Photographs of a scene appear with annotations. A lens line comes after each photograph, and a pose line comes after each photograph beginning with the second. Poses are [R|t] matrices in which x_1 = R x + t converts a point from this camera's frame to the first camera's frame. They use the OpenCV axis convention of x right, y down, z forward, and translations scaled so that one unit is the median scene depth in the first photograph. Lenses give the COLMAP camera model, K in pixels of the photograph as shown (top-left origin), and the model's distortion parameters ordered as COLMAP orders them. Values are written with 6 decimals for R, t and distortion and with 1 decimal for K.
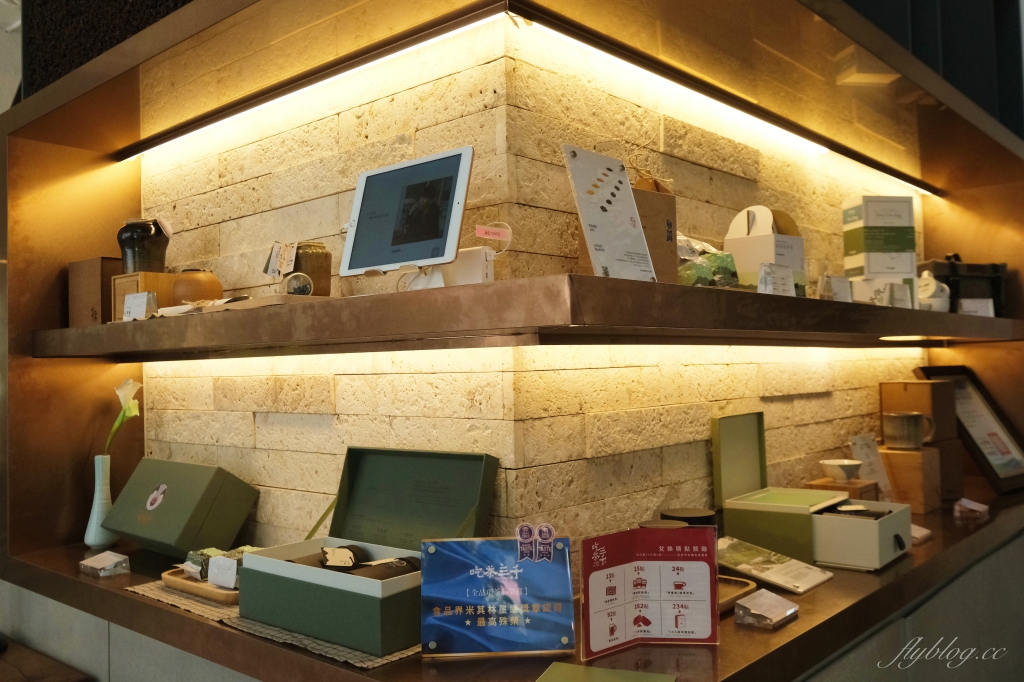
lens RADIAL K [[887.3, 0, 508.8], [0, 887.3, 338.6], [0, 0, 1]] dist [0.001143, -0.009000]
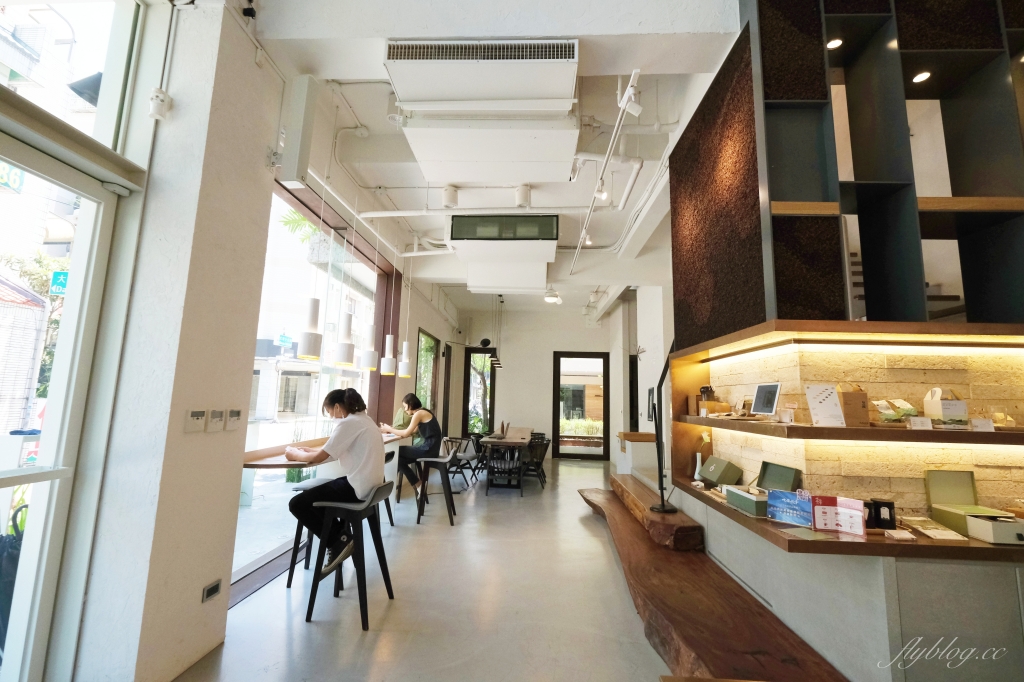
lens RADIAL K [[438.9, 0, 508.4], [0, 438.9, 341.0], [0, 0, 1]] dist [0.000503, 0.000029]
pose [[0.624419, -0.067358, -0.778180, 0.534303], [-0.014759, 0.995079, -0.097975, -0.150373], [0.780950, 0.072662, 0.620352, -0.811950]]
